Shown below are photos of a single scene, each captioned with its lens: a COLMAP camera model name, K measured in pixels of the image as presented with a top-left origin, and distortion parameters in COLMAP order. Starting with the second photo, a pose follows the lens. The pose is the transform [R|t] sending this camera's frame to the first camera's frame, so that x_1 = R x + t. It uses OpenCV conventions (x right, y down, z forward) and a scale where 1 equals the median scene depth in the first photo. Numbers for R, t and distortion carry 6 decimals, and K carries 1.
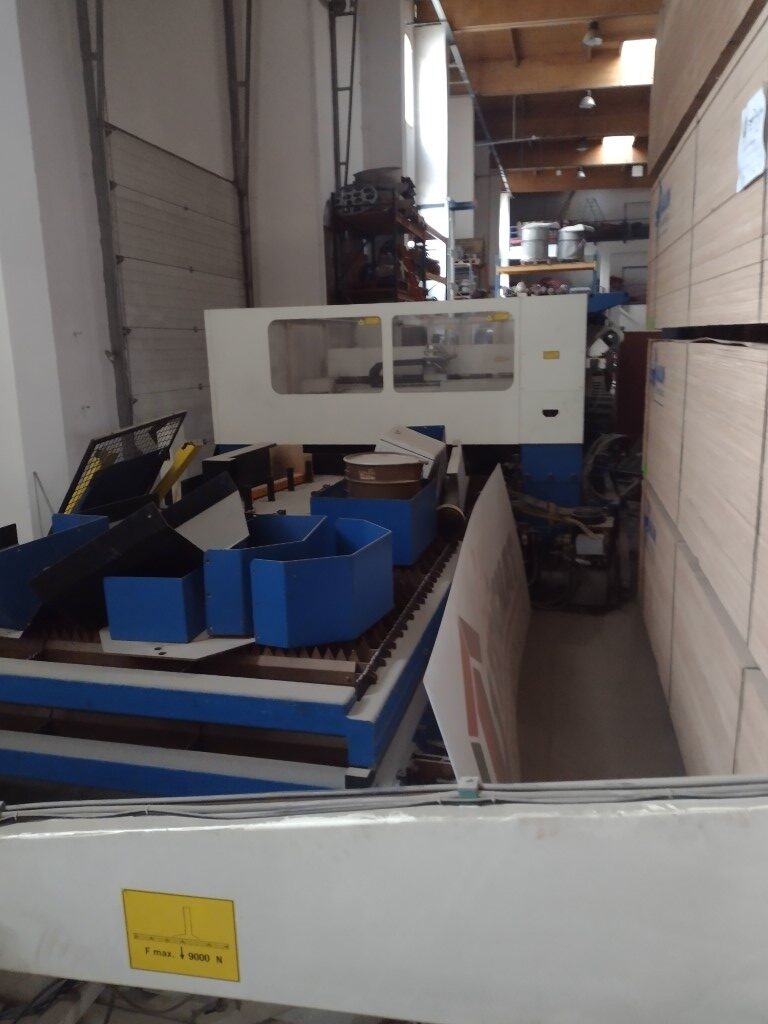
lens RADIAL K [[792.0, 0, 384.0], [0, 792.0, 512.0], [0, 0, 1]] dist [0.007034, 0.001067]
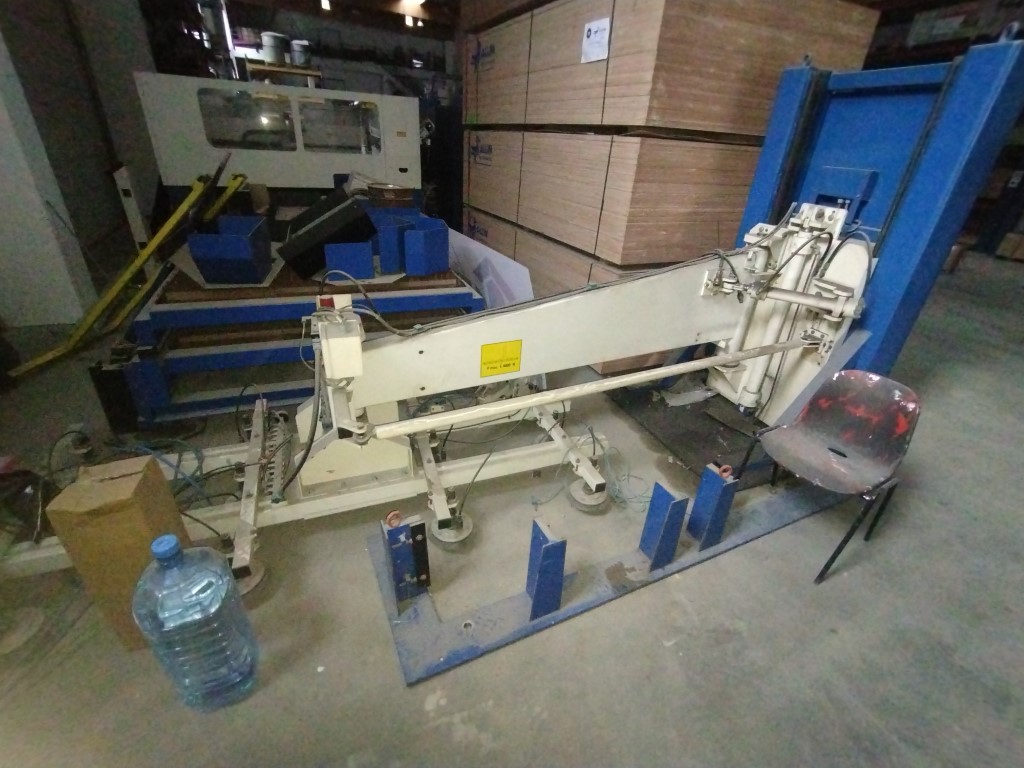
lens RADIAL K [[464.8, 0, 512.0], [0, 464.8, 384.0], [0, 0, 1]] dist [-0.001852, -0.000439]
pose [[0.800049, -0.209568, 0.562142, -0.287481], [0.046099, 0.955709, 0.290681, 0.043437], [-0.598161, -0.206645, 0.774274, -0.059853]]
